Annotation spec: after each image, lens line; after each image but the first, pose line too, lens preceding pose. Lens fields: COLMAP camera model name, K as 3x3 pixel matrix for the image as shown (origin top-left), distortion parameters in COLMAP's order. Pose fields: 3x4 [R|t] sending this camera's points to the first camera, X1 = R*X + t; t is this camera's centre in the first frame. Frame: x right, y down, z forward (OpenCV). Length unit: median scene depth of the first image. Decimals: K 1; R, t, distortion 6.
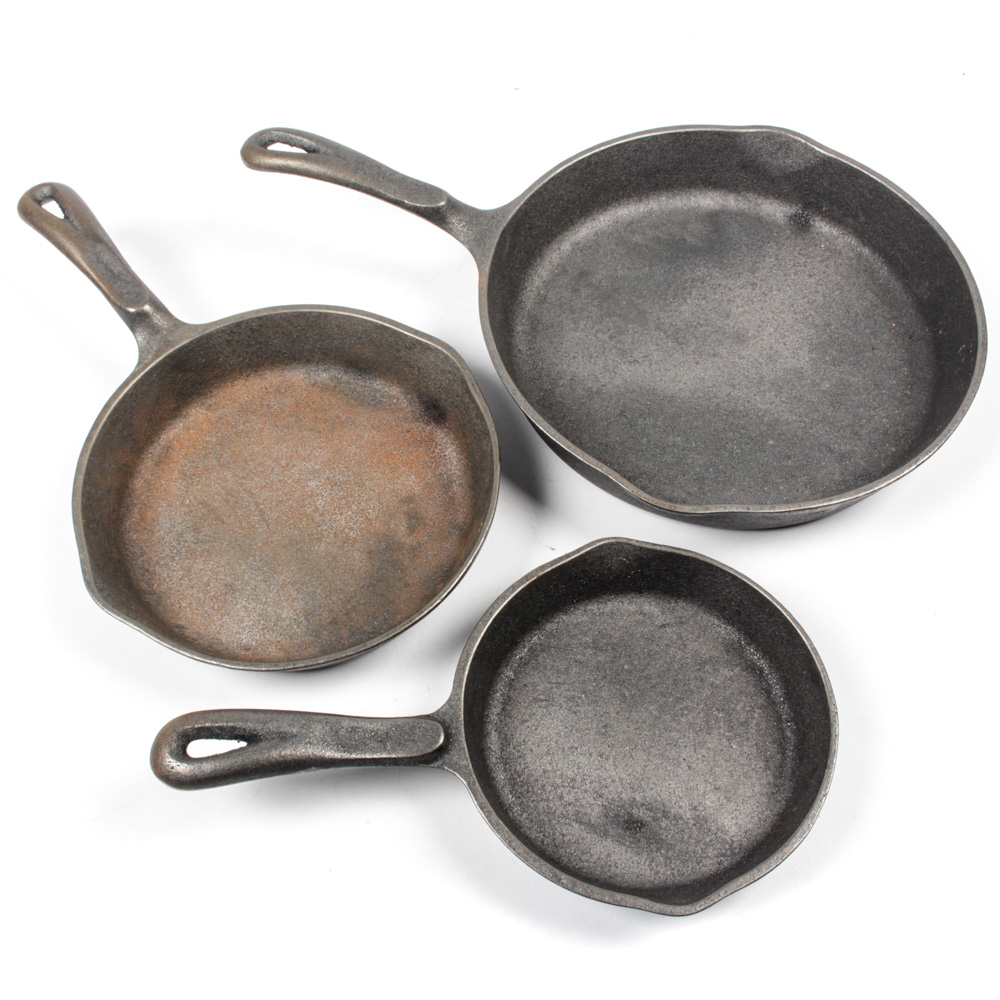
lens RADIAL K [[1192.7, 0, 492.4], [0, 1192.7, 498.3], [0, 0, 1]] dist [-0.144786, 0.000000]
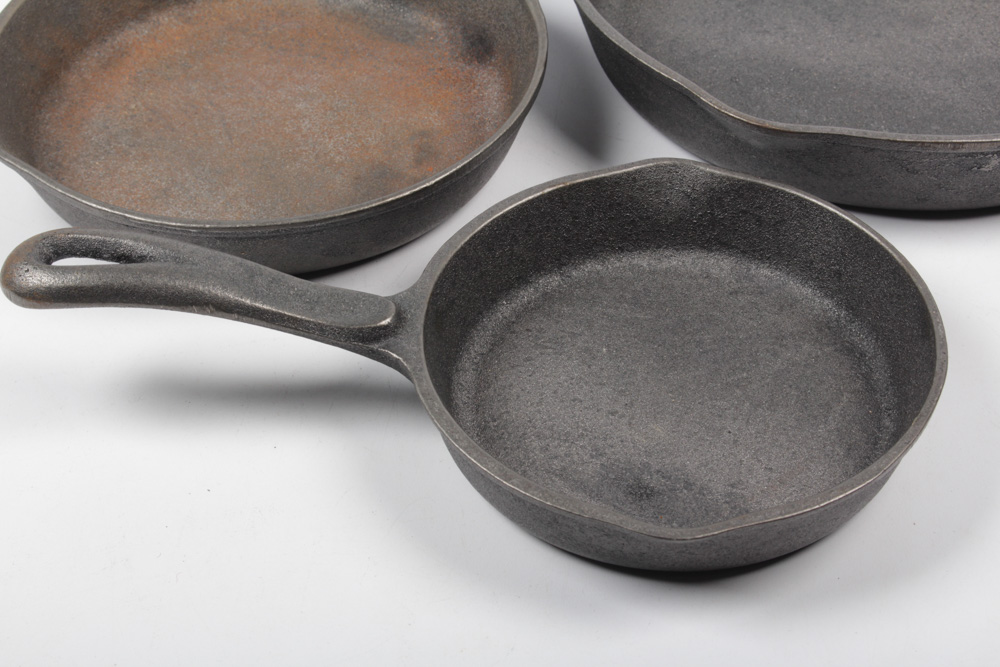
lens RADIAL K [[1979.9, 0, 503.9], [0, 1979.9, 330.9], [0, 0, 1]] dist [0.023155, 0.000000]
pose [[0.983536, 0.118749, -0.136217, 0.156668], [-0.151040, 0.954029, -0.258873, 0.416778], [0.099215, 0.275185, 0.956258, -0.134149]]
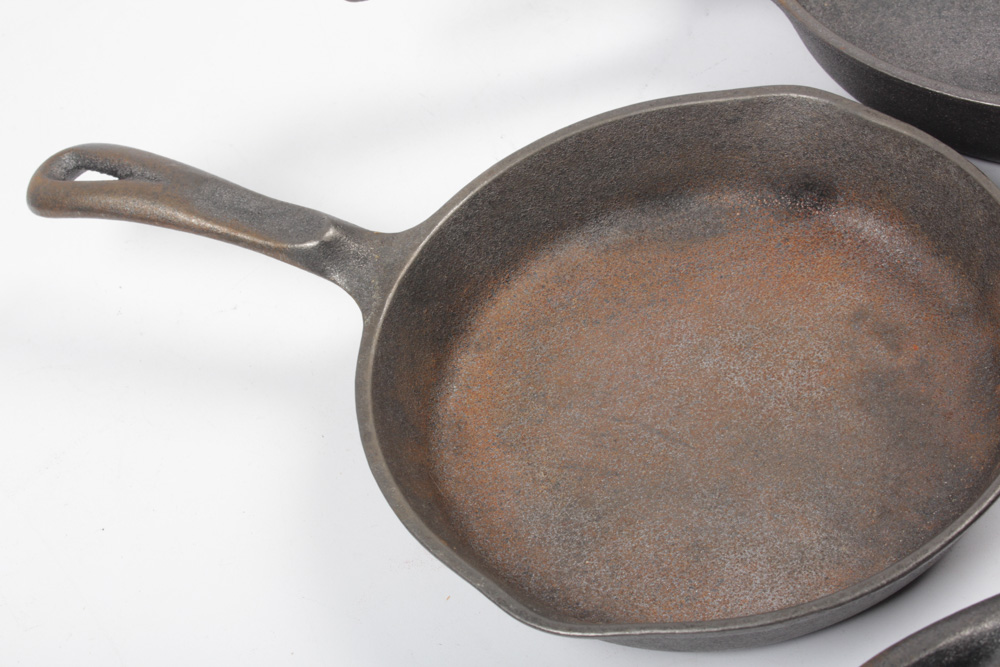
lens RADIAL K [[1774.0, 0, 504.4], [0, 1774.0, 333.5], [0, 0, 1]] dist [-0.017621, 0.000000]
pose [[0.895058, -0.426025, 0.131809, -0.354766], [0.444139, 0.878205, -0.177471, 0.089650], [-0.040148, 0.217389, 0.975259, 0.094341]]
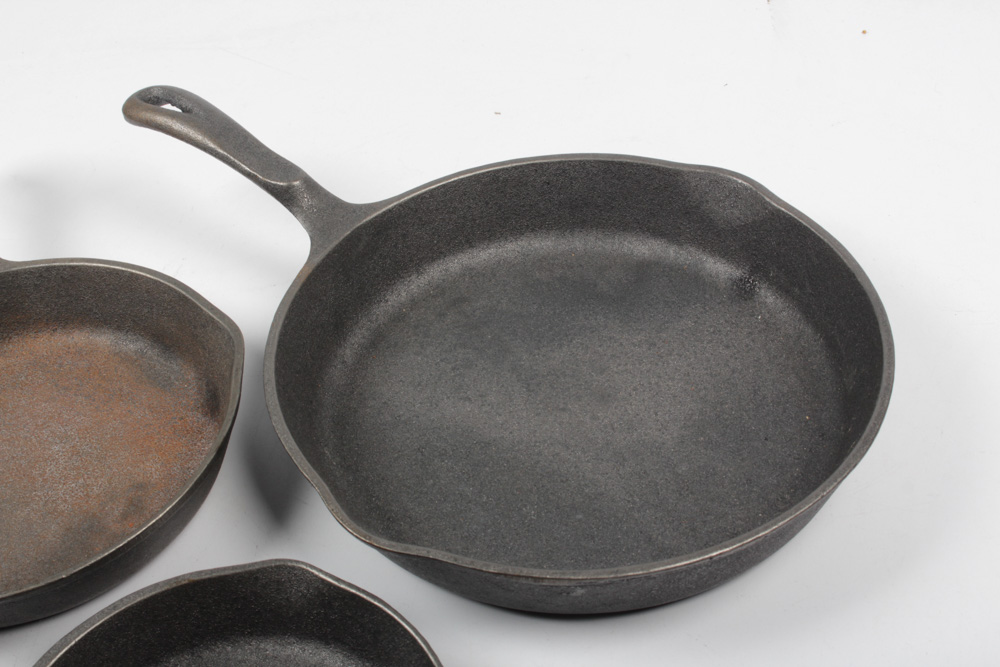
lens RADIAL K [[1372.5, 0, 493.0], [0, 1372.5, 332.5], [0, 0, 1]] dist [-0.101863, 0.000000]
pose [[0.949489, 0.174002, -0.261140, 0.396069], [-0.238457, 0.941034, -0.239987, 0.069666], [0.203983, 0.290135, 0.934993, 0.100105]]
